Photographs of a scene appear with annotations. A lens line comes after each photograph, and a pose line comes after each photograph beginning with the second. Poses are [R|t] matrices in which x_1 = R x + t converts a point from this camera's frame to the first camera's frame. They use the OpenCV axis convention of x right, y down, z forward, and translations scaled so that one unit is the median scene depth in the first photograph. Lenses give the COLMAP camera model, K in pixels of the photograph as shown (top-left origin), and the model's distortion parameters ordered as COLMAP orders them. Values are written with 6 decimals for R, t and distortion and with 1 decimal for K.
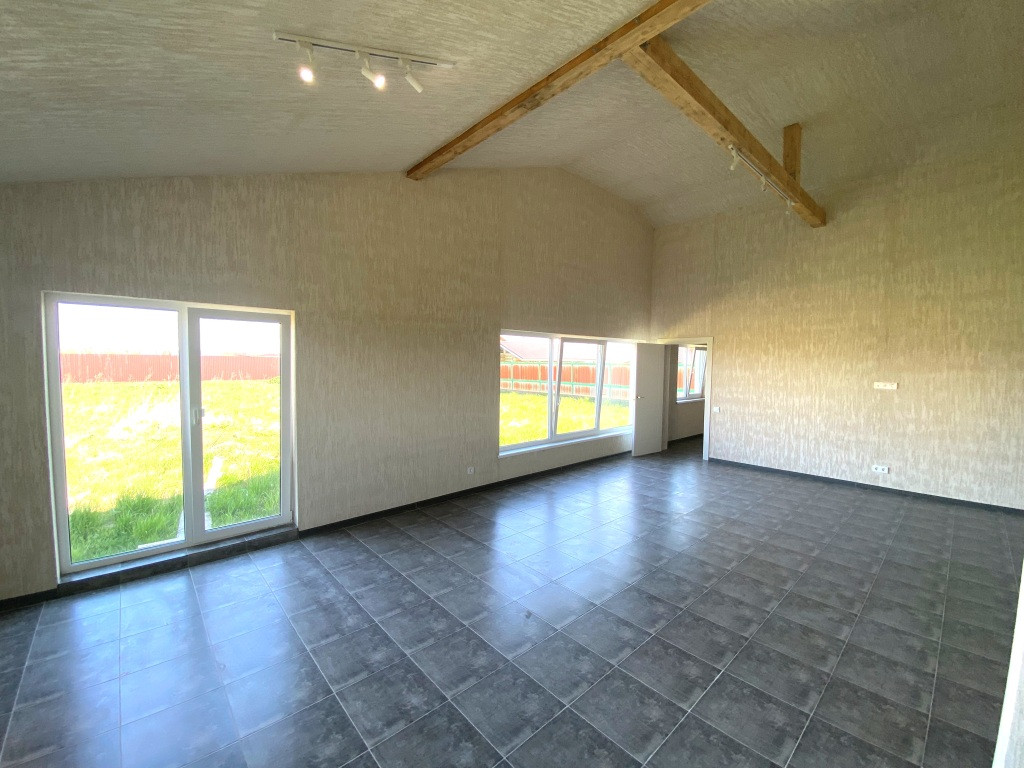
lens RADIAL K [[415.0, 0, 511.7], [0, 415.0, 384.4], [0, 0, 1]] dist [0.017295, -0.018031]
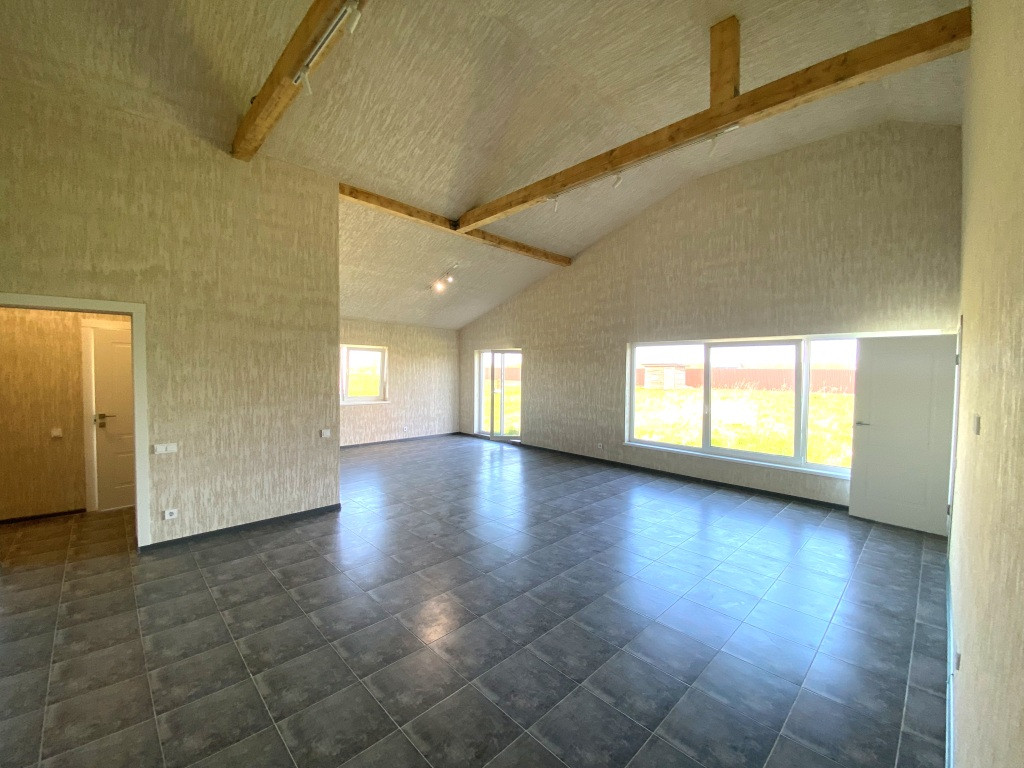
lens RADIAL K [[415.0, 0, 511.0], [0, 415.0, 385.7], [0, 0, 1]] dist [0.017295, -0.018031]
pose [[0.025782, 0.025515, -0.999342, 1.748282], [-0.061554, 0.997818, 0.023888, -0.017272], [0.997771, 0.060898, 0.027296, 0.865147]]
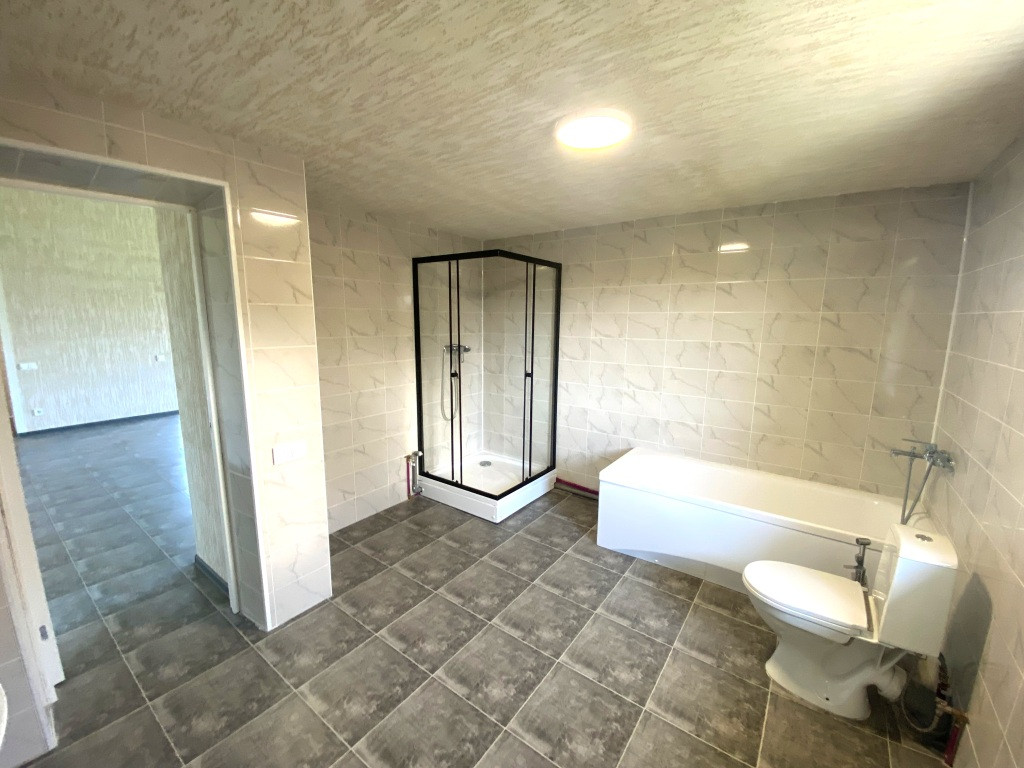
lens RADIAL K [[417.7, 0, 513.2], [0, 417.7, 382.9], [0, 0, 1]] dist [-0.013038, -0.005772]
pose [[0.218784, 0.155595, -0.963288, 2.429767], [-0.066870, 0.987275, 0.144282, -0.047090], [0.973479, 0.032849, 0.226404, 1.372263]]
